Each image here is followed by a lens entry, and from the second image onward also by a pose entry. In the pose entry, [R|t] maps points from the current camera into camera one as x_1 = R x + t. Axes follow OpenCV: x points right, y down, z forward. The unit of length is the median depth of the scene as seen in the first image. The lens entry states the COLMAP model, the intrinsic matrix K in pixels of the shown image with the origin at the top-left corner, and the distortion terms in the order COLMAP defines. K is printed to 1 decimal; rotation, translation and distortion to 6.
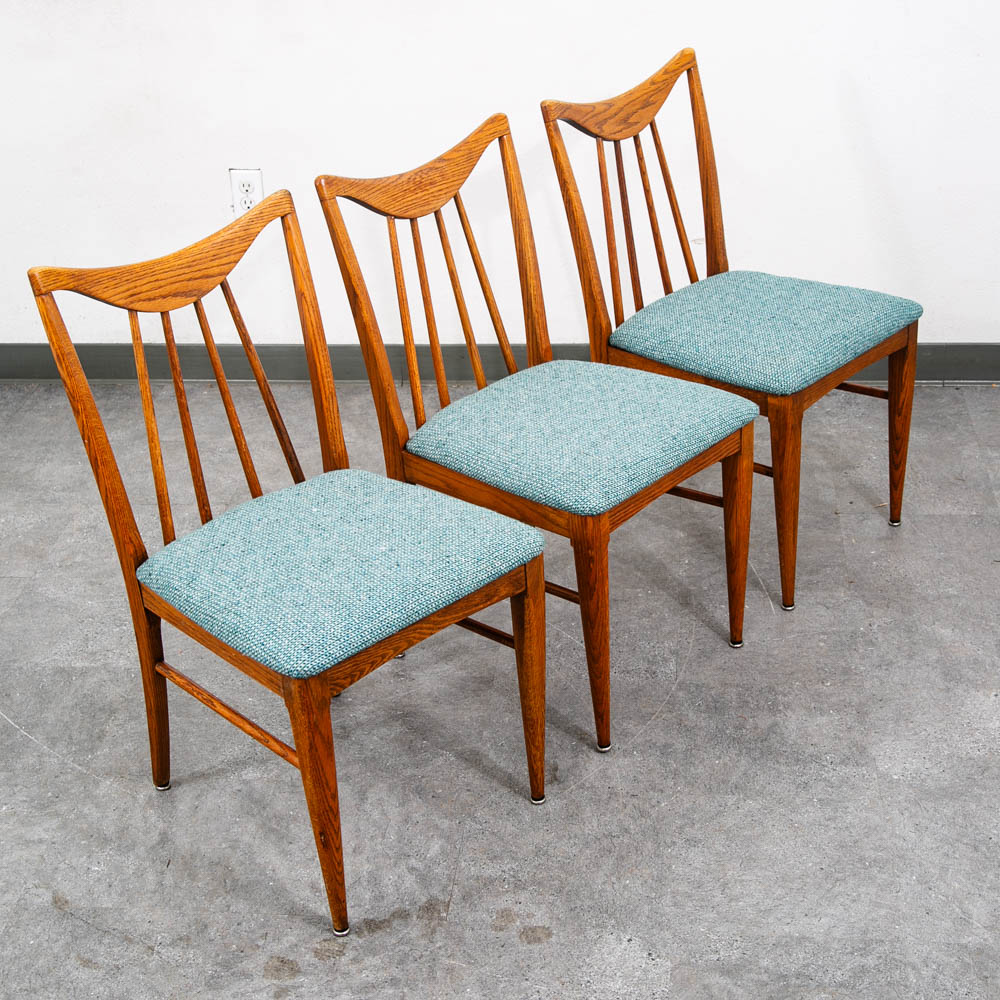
lens RADIAL K [[1712.3, 0, 496.4], [0, 1712.3, 503.0], [0, 0, 1]] dist [0.044129, 0.038022]
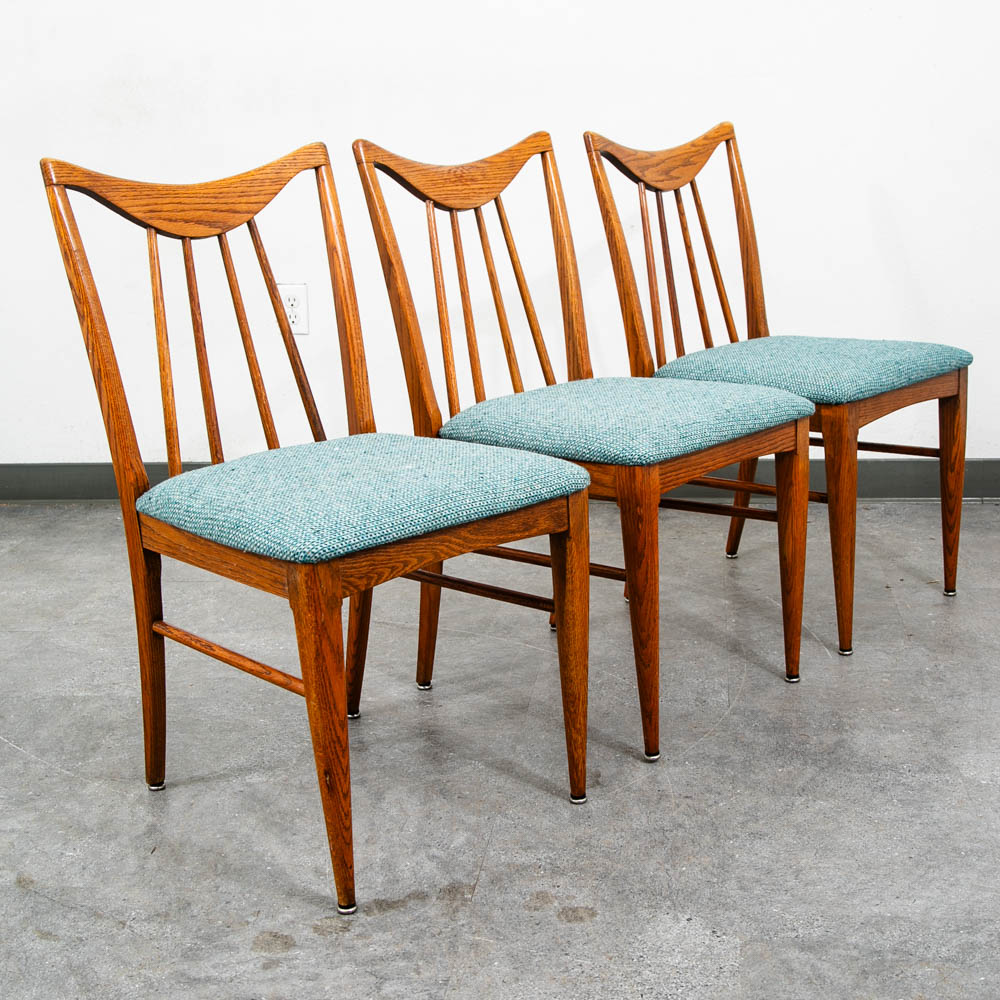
lens RADIAL K [[1527.7, 0, 504.3], [0, 1527.7, 513.6], [0, 0, 1]] dist [-0.011689, 0.031465]
pose [[0.999770, 0.014048, -0.016232, -0.003013], [-0.017201, 0.976635, -0.214214, 0.198797], [0.012843, 0.214444, 0.976652, 0.204195]]
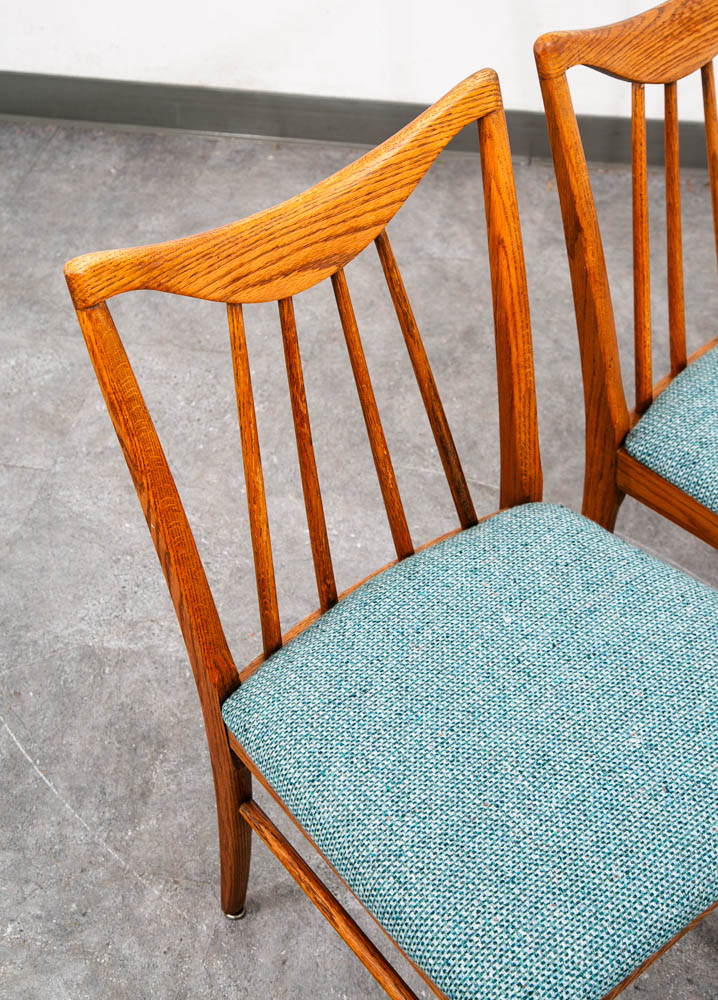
lens RADIAL K [[1640.9, 0, 321.7], [0, 1640.9, 413.0], [0, 0, 1]] dist [0.133598, 0.055966]
pose [[0.993978, 0.072289, -0.082347, -0.122157], [-0.052111, 0.972943, 0.225090, -0.188016], [0.096391, -0.219443, 0.970852, 0.409754]]
